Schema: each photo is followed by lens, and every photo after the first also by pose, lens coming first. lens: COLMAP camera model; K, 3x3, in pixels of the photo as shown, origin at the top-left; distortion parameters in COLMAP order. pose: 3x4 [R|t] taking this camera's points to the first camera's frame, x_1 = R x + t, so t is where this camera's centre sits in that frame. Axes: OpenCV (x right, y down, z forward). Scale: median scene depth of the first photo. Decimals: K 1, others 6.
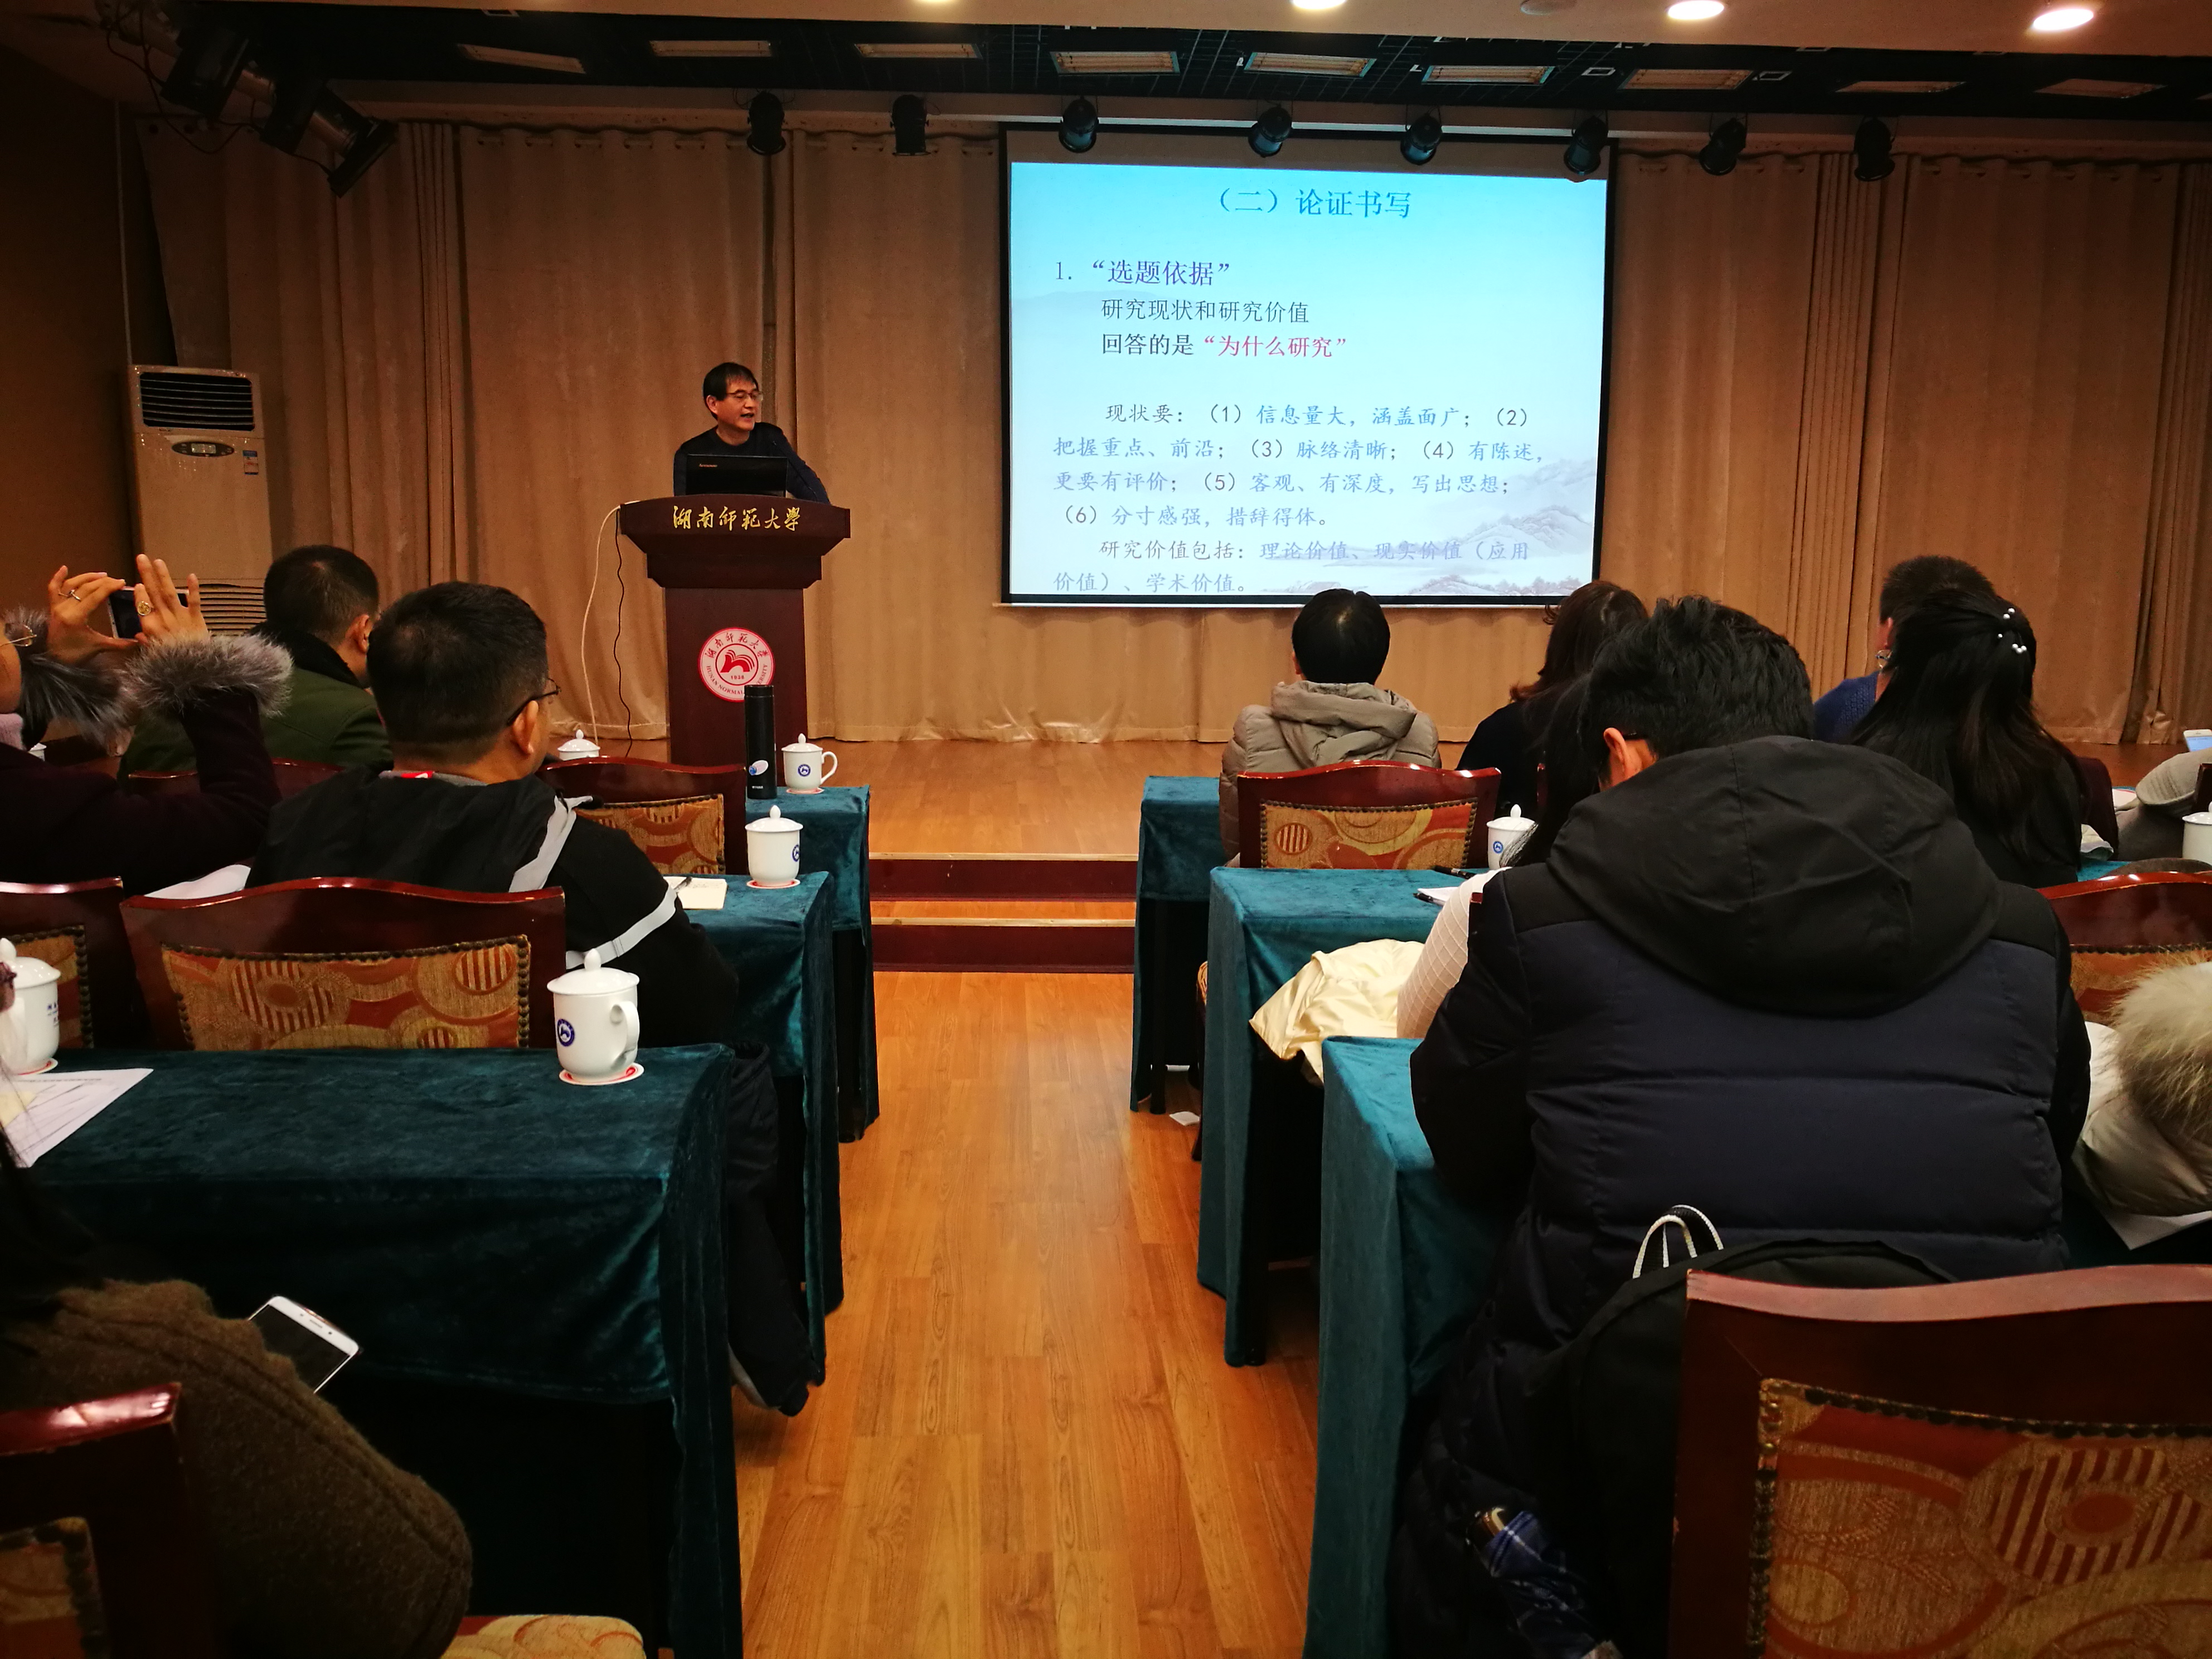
lens RADIAL K [[1724.8, 0, 1106.0], [0, 1724.8, 829.5], [0, 0, 1]] dist [0.021111, 0.037440]
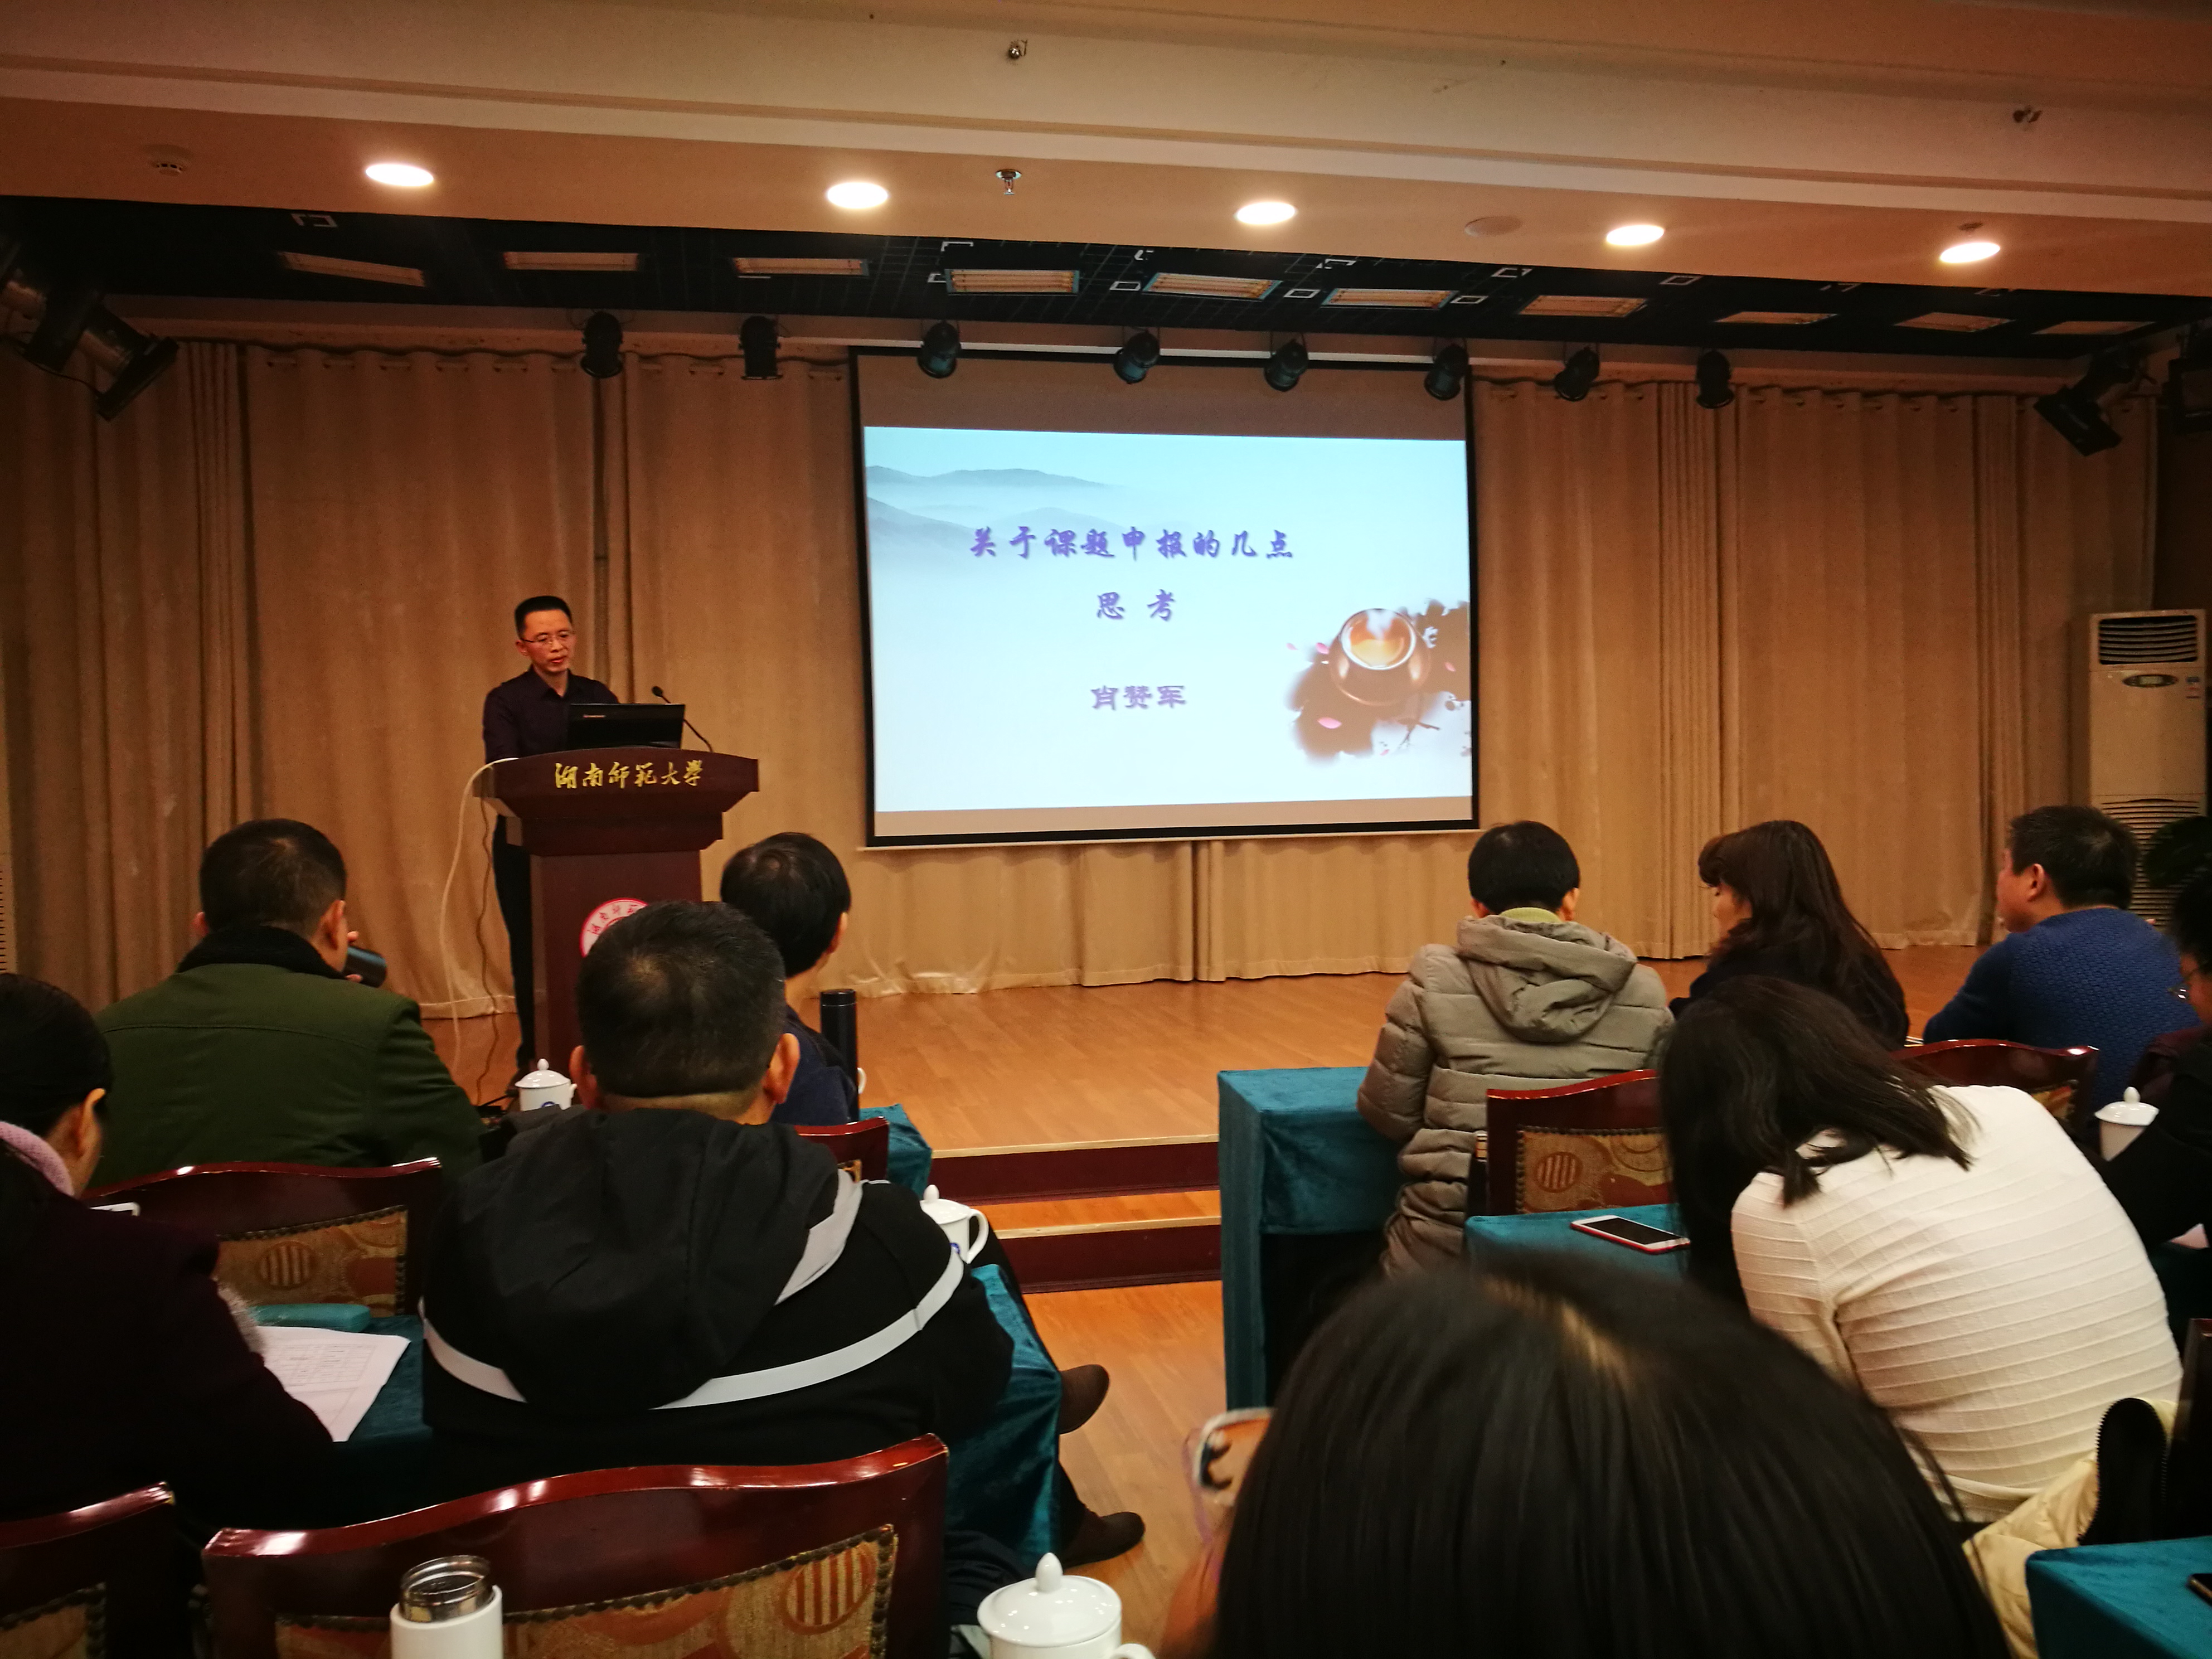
lens RADIAL K [[1732.5, 0, 1116.3], [0, 1732.5, 877.3], [0, 0, 1]] dist [0.043900, -0.000954]
pose [[0.988369, -0.040324, 0.146632, -0.071234], [0.054527, 0.994061, -0.094174, -0.022508], [-0.141964, 0.101075, 0.984698, 0.073058]]
